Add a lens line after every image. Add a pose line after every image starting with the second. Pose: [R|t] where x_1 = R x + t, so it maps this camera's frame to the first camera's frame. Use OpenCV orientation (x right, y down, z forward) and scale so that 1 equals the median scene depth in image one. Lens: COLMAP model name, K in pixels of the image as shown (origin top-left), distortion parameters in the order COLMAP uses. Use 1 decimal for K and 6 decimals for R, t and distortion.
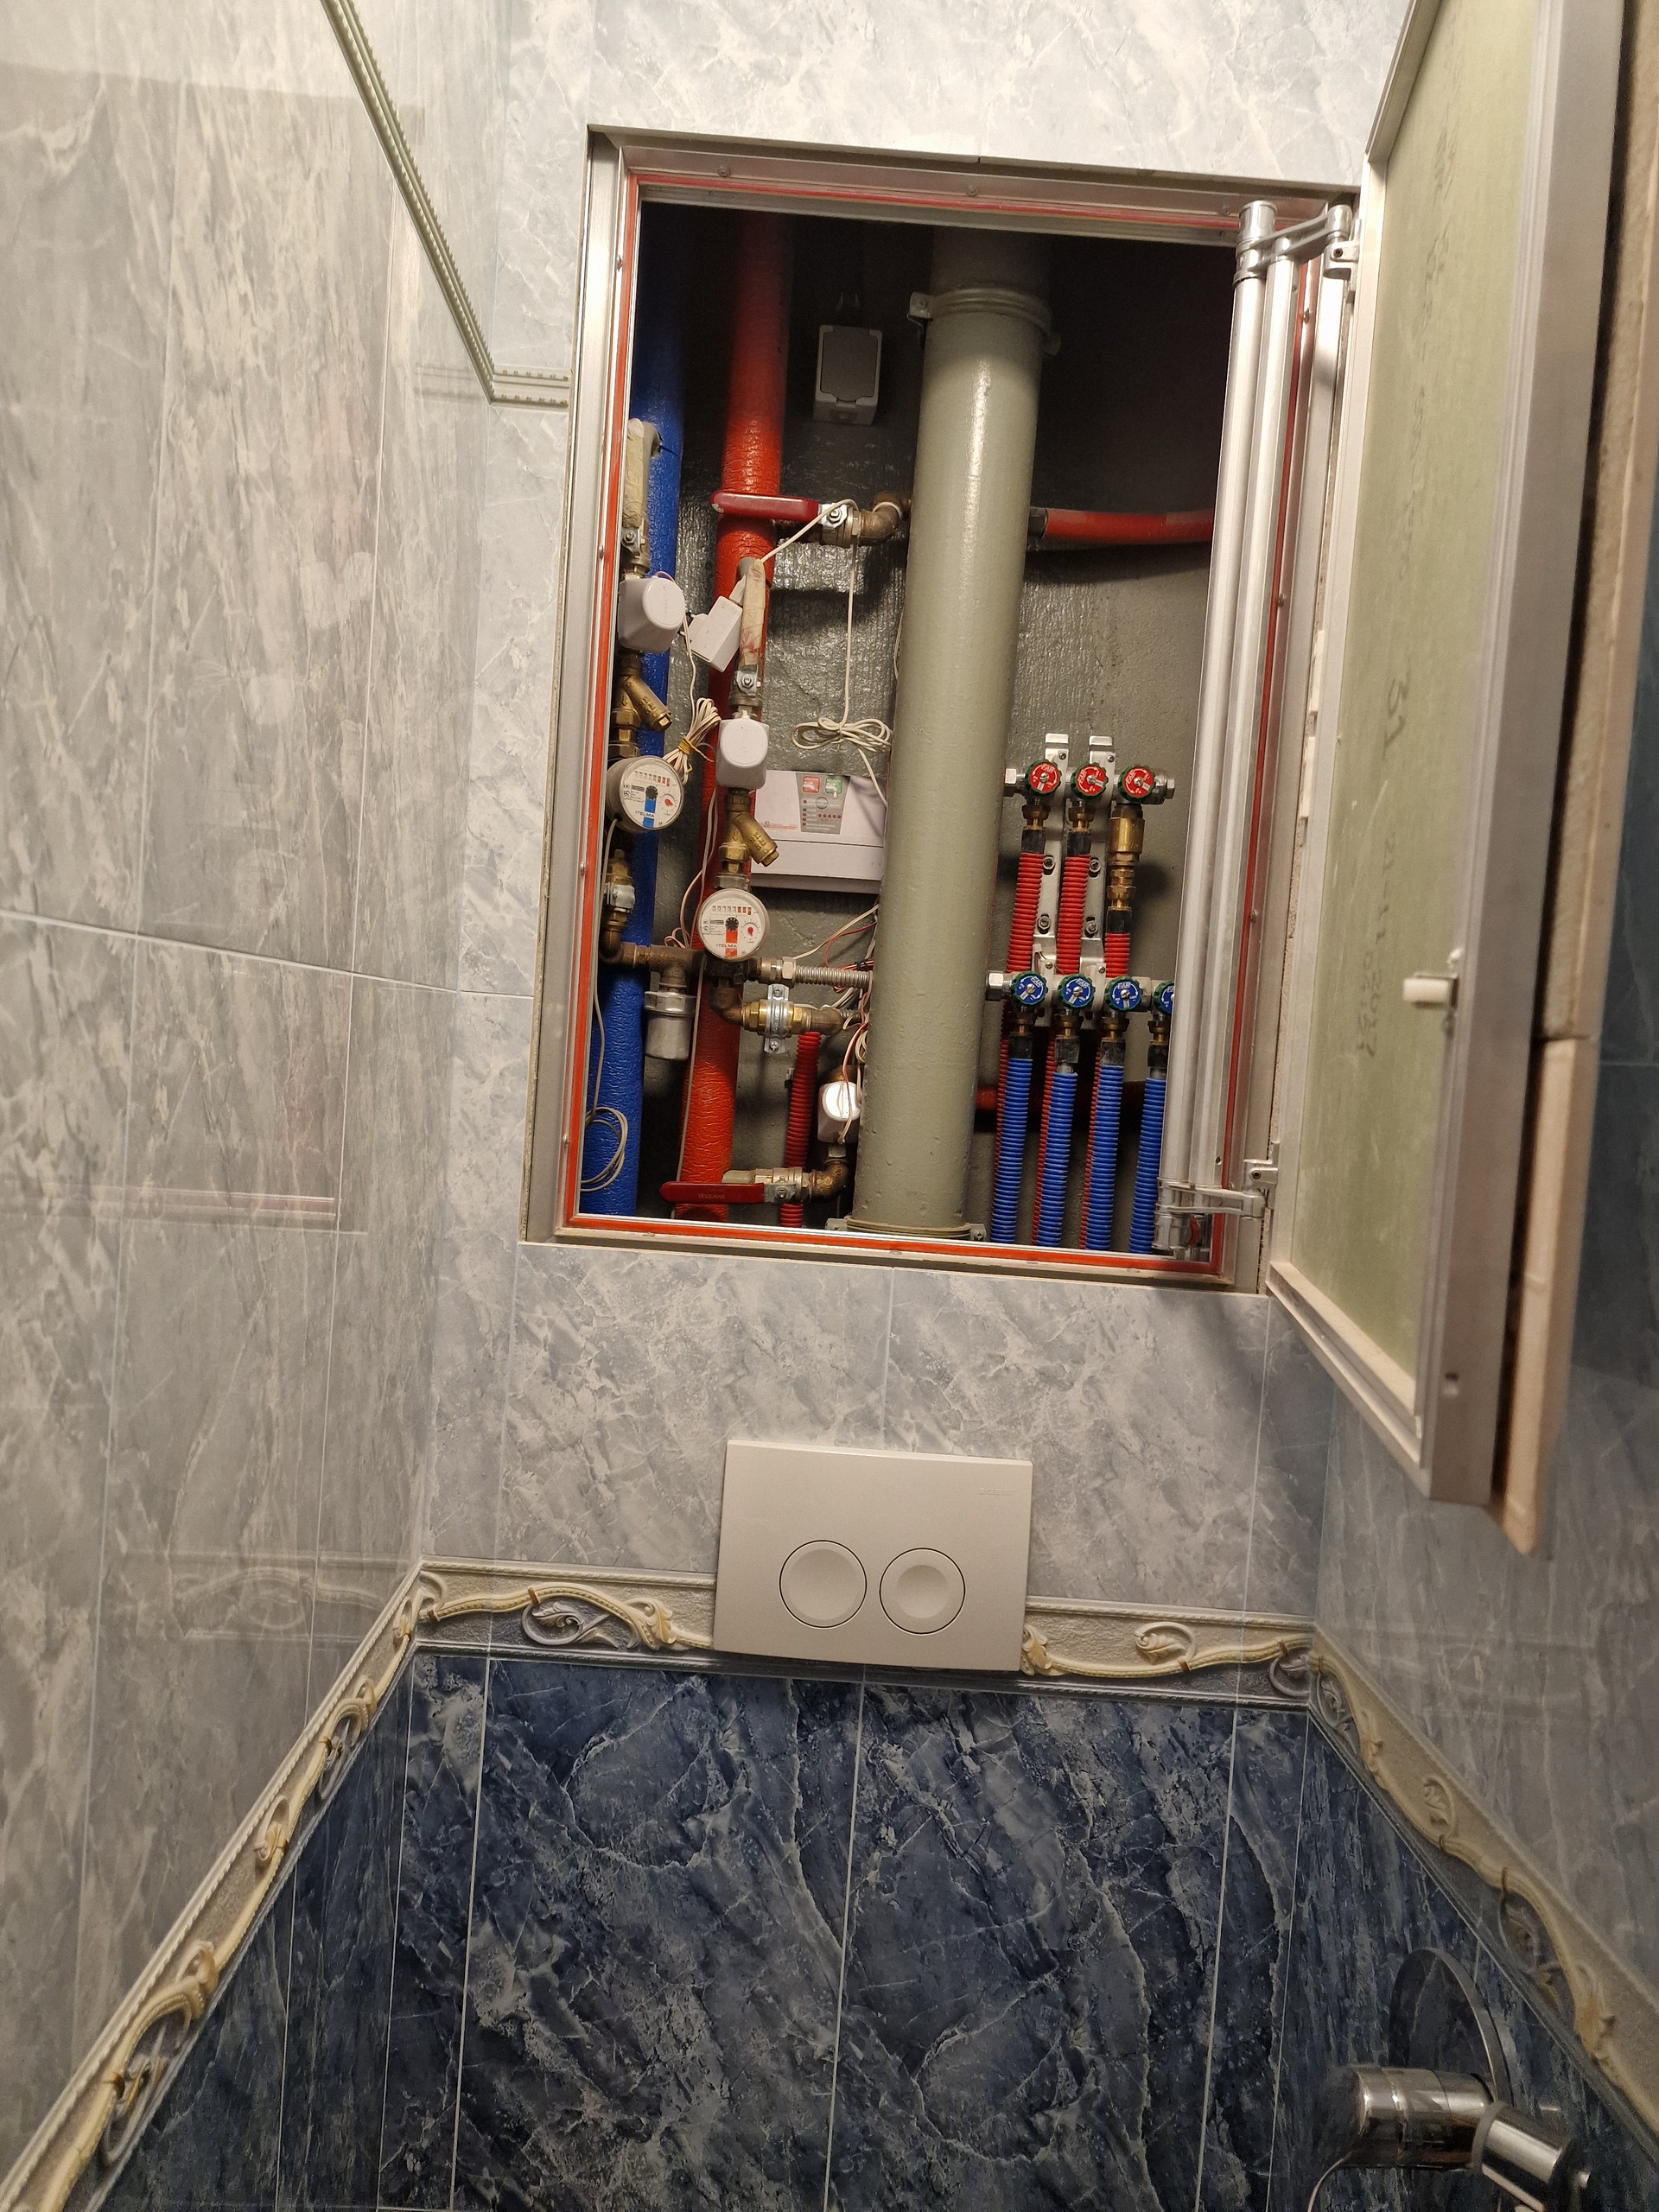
lens RADIAL K [[1494.7, 0, 822.9], [0, 1494.7, 1127.8], [0, 0, 1]] dist [0.062279, -0.053595]
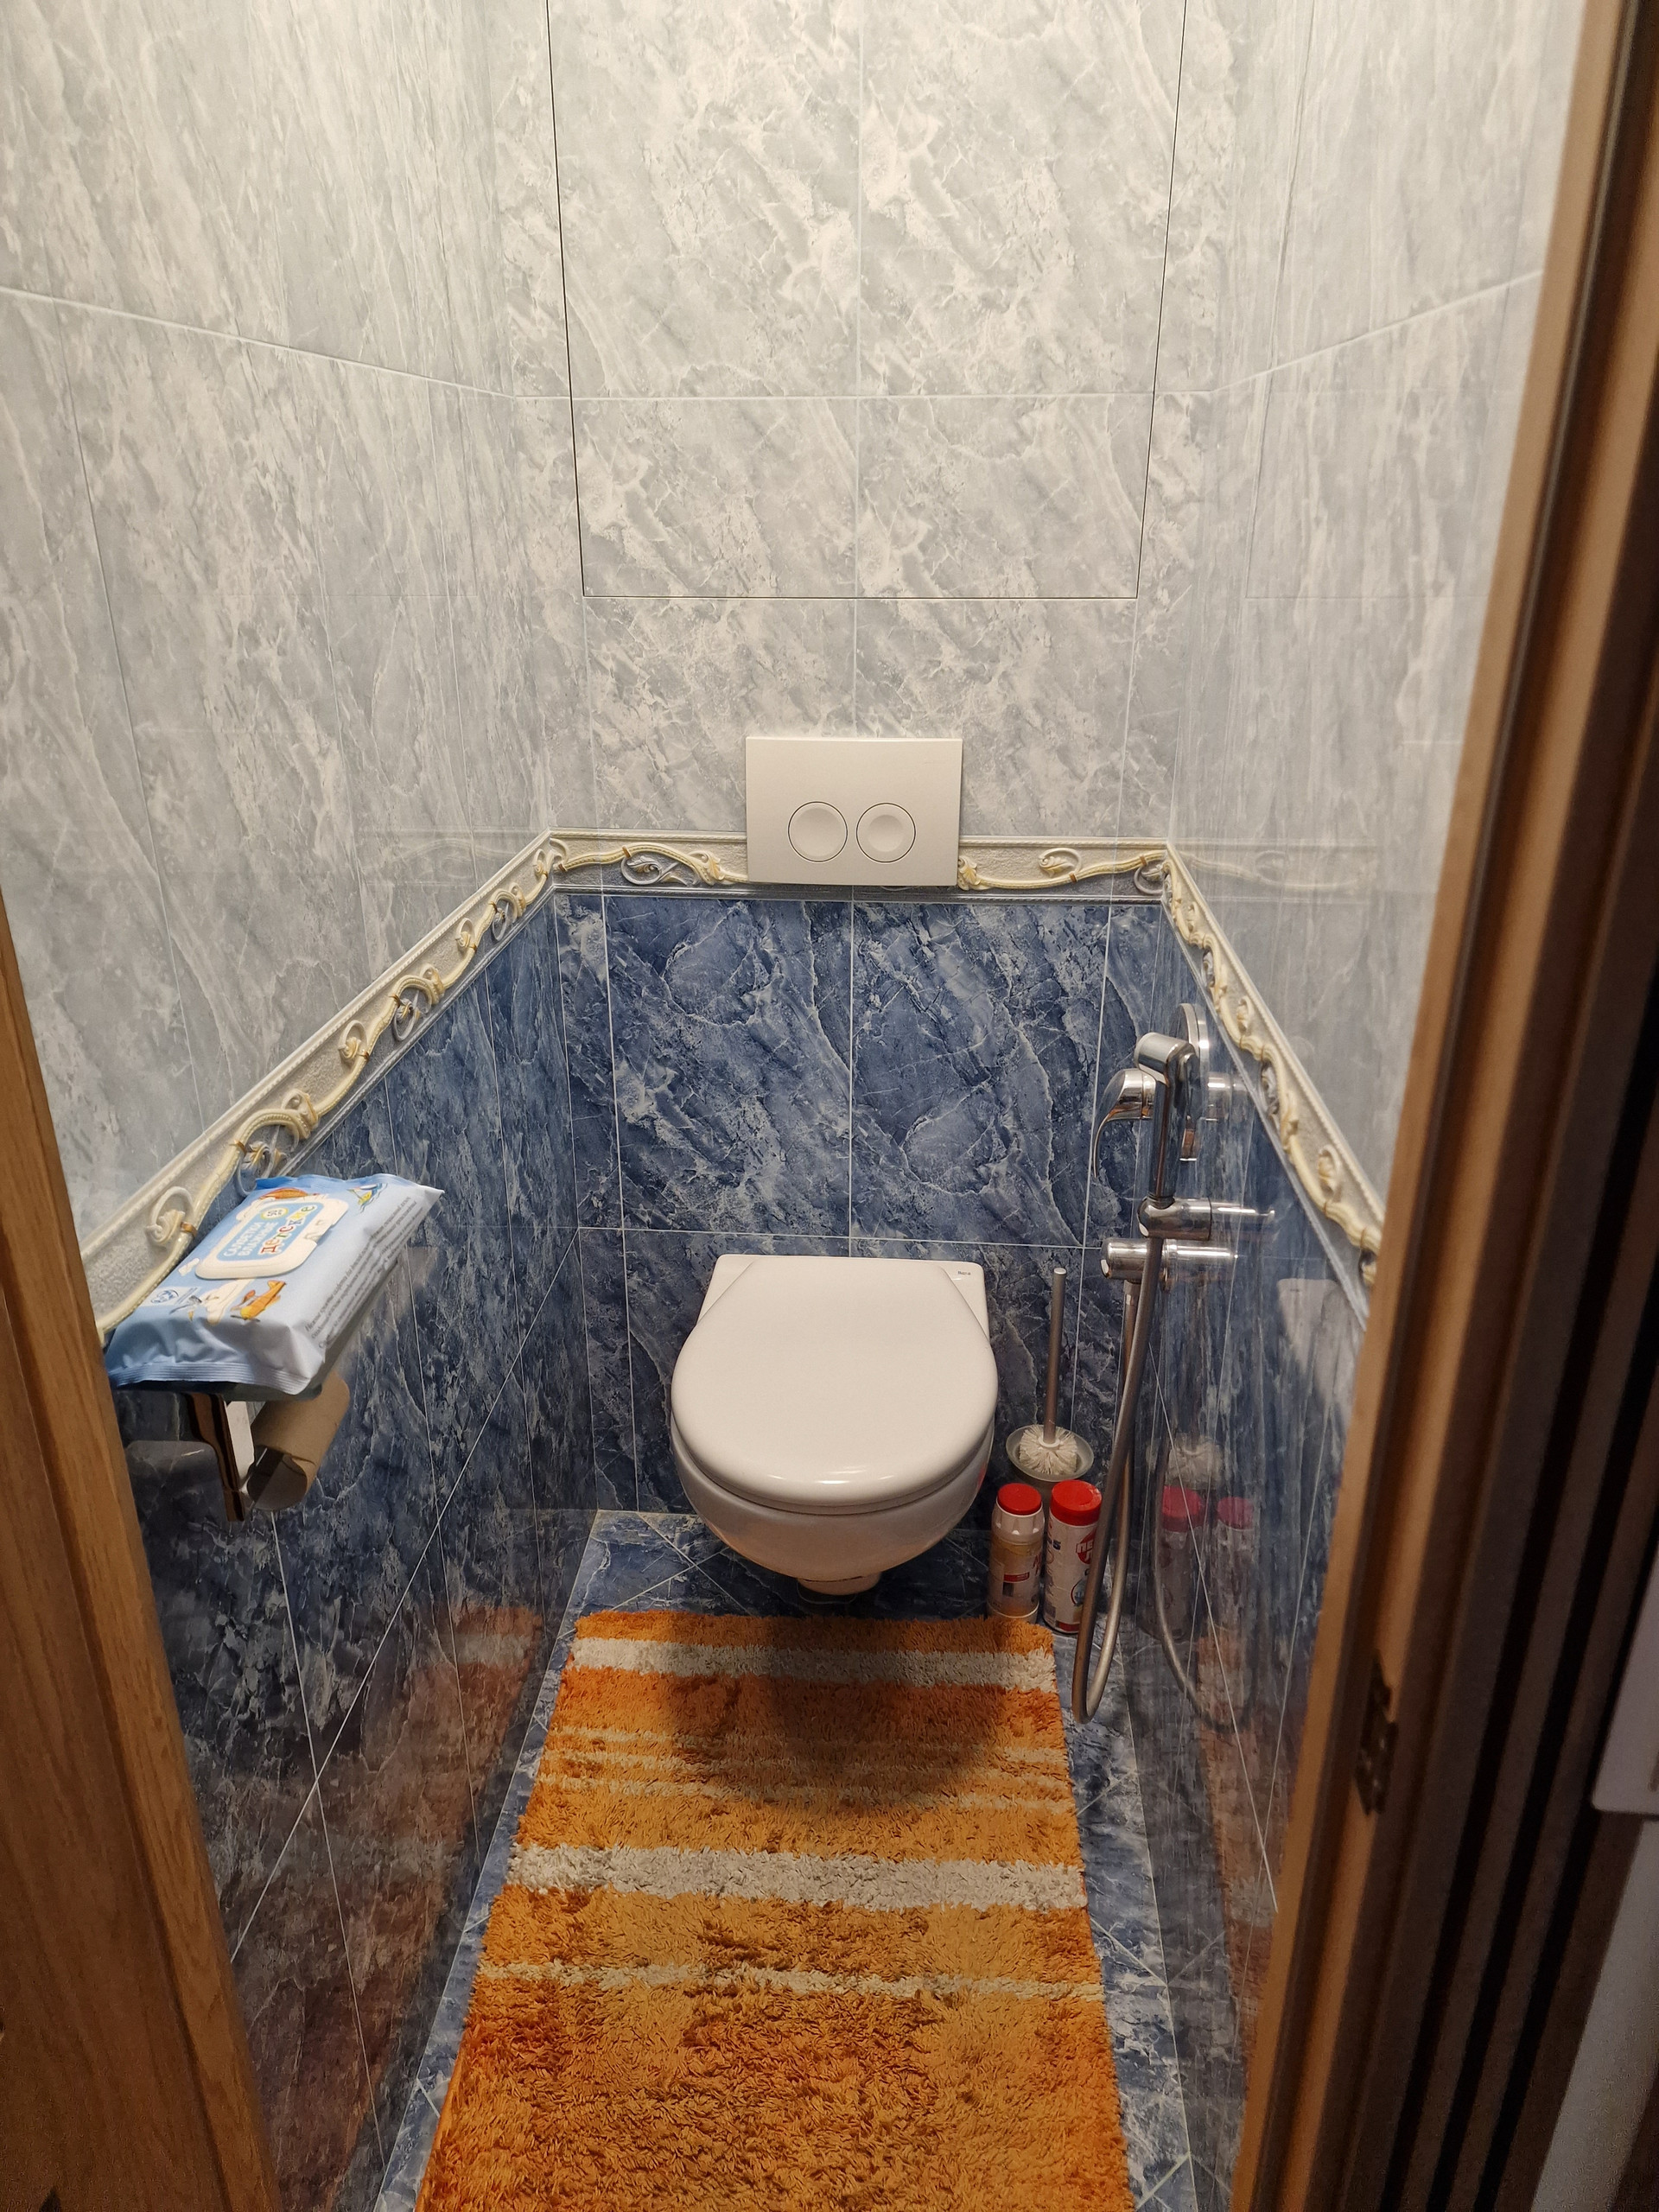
lens RADIAL K [[1494.7, 0, 826.1], [0, 1494.7, 1148.0], [0, 0, 1]] dist [0.062279, -0.053595]
pose [[0.991195, -0.028073, -0.129400, 0.184184], [0.071337, 0.936526, 0.343263, 0.090353], [0.111550, -0.349471, 0.930283, -0.449959]]
